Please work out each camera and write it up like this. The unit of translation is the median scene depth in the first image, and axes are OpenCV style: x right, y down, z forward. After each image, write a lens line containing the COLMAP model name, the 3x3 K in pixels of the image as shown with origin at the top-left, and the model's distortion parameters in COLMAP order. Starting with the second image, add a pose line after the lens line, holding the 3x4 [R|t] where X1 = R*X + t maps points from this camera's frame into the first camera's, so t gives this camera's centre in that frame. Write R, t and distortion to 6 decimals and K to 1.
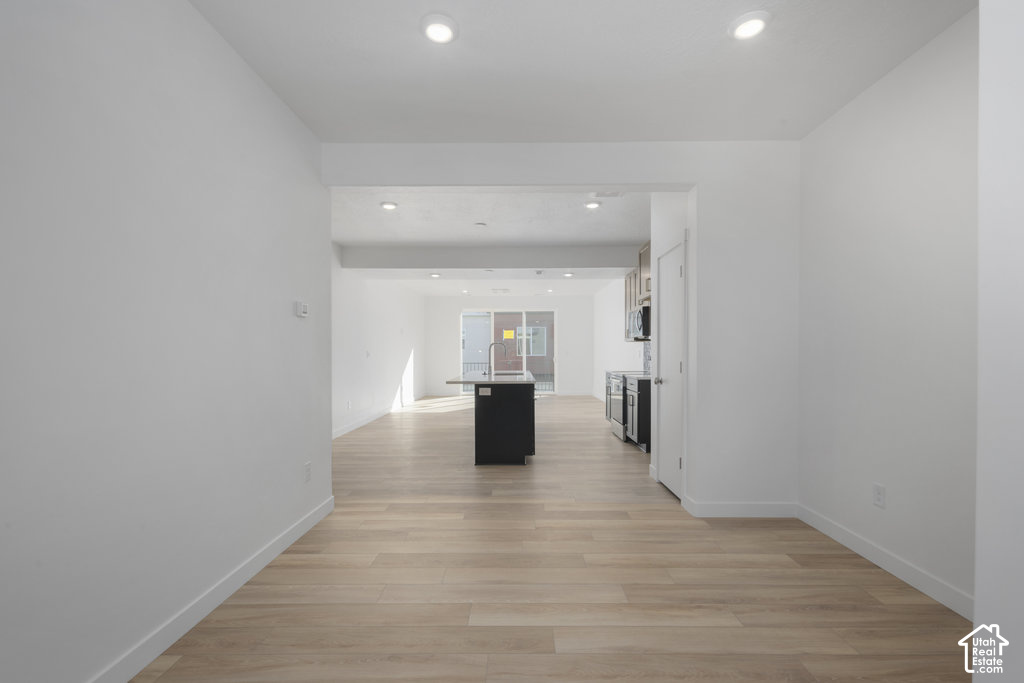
lens RADIAL K [[446.9, 0, 517.5], [0, 446.9, 348.1], [0, 0, 1]] dist [0.002555, -0.000174]
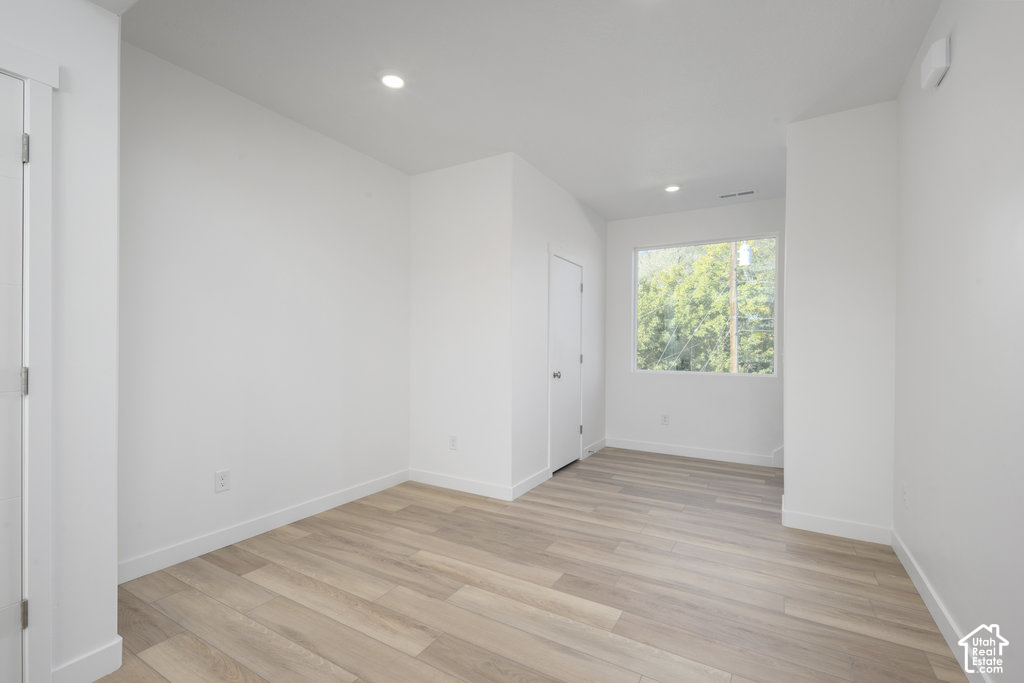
lens RADIAL K [[446.9, 0, 517.5], [0, 446.9, 348.1], [0, 0, 1]] dist [0.002555, -0.000174]
pose [[-0.866969, -0.005513, 0.498331, -0.372128], [-0.008600, 0.999955, -0.003898, 0.016010], [-0.498287, -0.007665, -0.866978, 1.830644]]
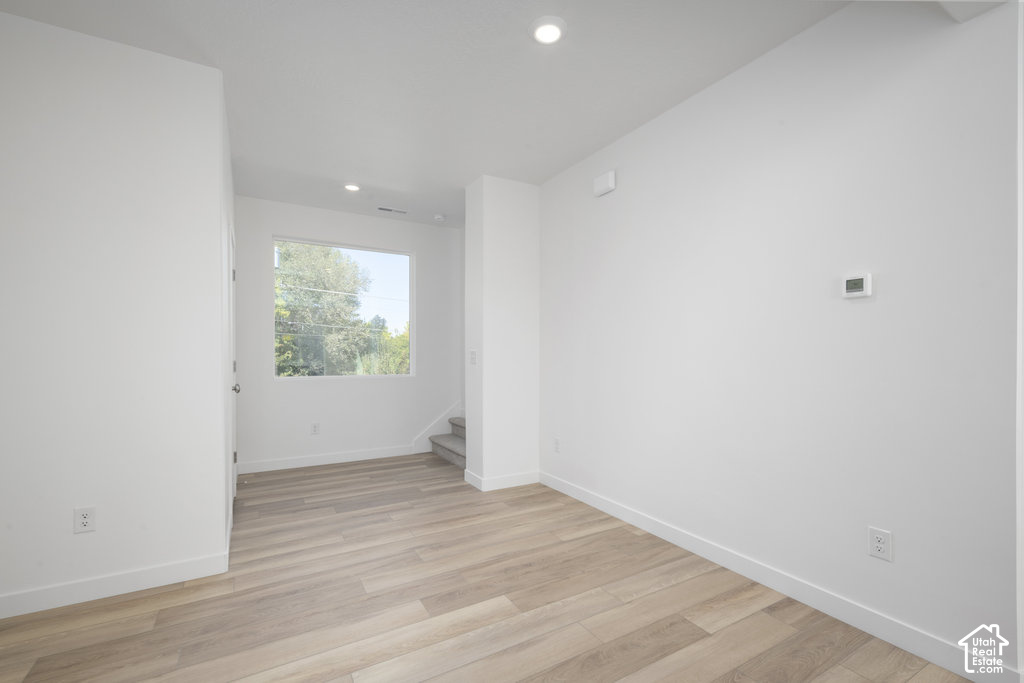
lens RADIAL K [[446.9, 0, 517.5], [0, 446.9, 348.1], [0, 0, 1]] dist [0.002555, -0.000174]
pose [[-0.857996, -0.004104, -0.513640, 0.397048], [0.003514, 0.999898, -0.013860, 0.014897], [0.513644, -0.013697, -0.857894, 1.797941]]
